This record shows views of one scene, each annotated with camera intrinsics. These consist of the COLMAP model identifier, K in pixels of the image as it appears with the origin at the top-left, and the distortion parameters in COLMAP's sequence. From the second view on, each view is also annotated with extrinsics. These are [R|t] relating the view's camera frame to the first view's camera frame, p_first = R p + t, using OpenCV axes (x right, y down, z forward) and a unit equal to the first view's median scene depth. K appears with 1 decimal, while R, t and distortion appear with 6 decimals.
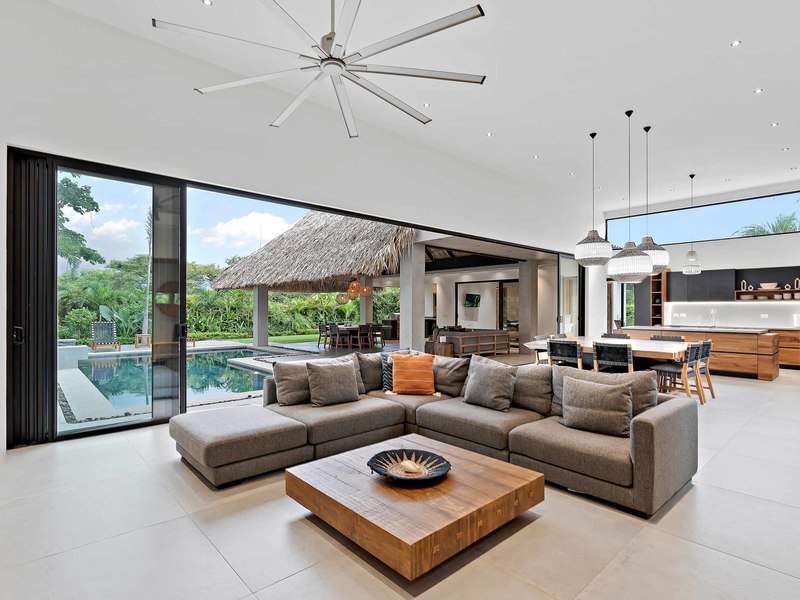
lens RADIAL K [[412.8, 0, 394.3], [0, 412.8, 308.2], [0, 0, 1]] dist [-0.005992, -0.001289]
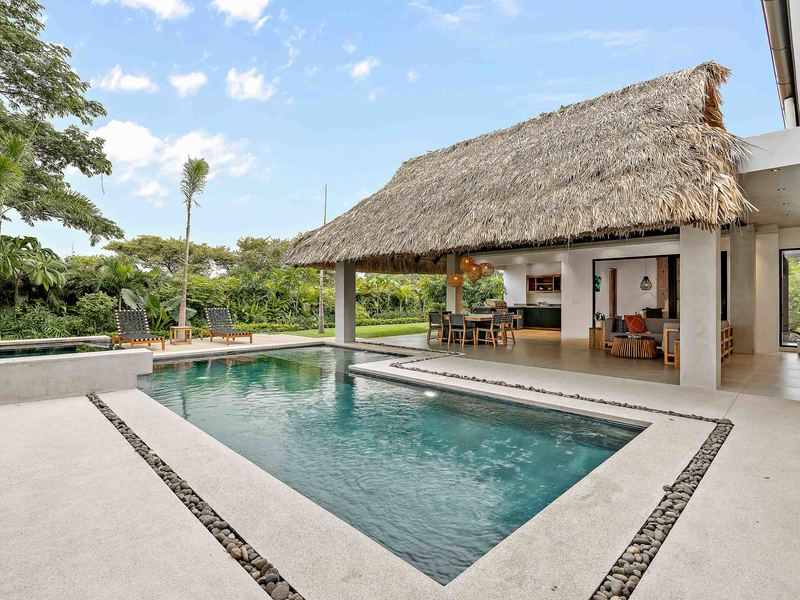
lens RADIAL K [[408.9, 0, 399.7], [0, 408.9, 293.1], [0, 0, 1]] dist [-0.003120, -0.000571]
pose [[0.999149, 0.000430, 0.041242, -0.208376], [0.000002, 0.999945, -0.010476, 0.007820], [-0.041244, 0.010467, 0.999094, 0.201493]]
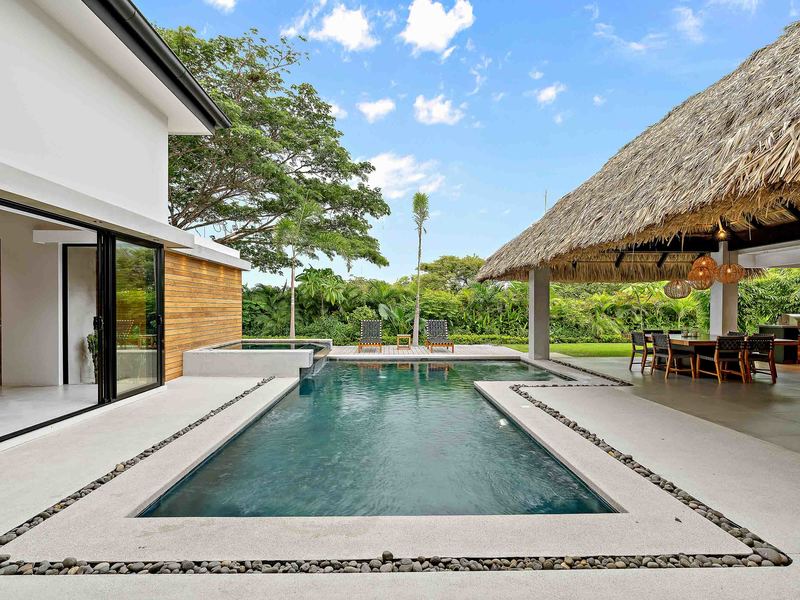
lens RADIAL K [[412.8, 0, 394.3], [0, 412.8, 308.2], [0, 0, 1]] dist [-0.005992, -0.001289]
pose [[0.758238, 0.000978, -0.651978, -0.041564], [0.000338, 0.999998, 0.001893, 0.002370], [0.651978, -0.001656, 0.758236, 0.247349]]
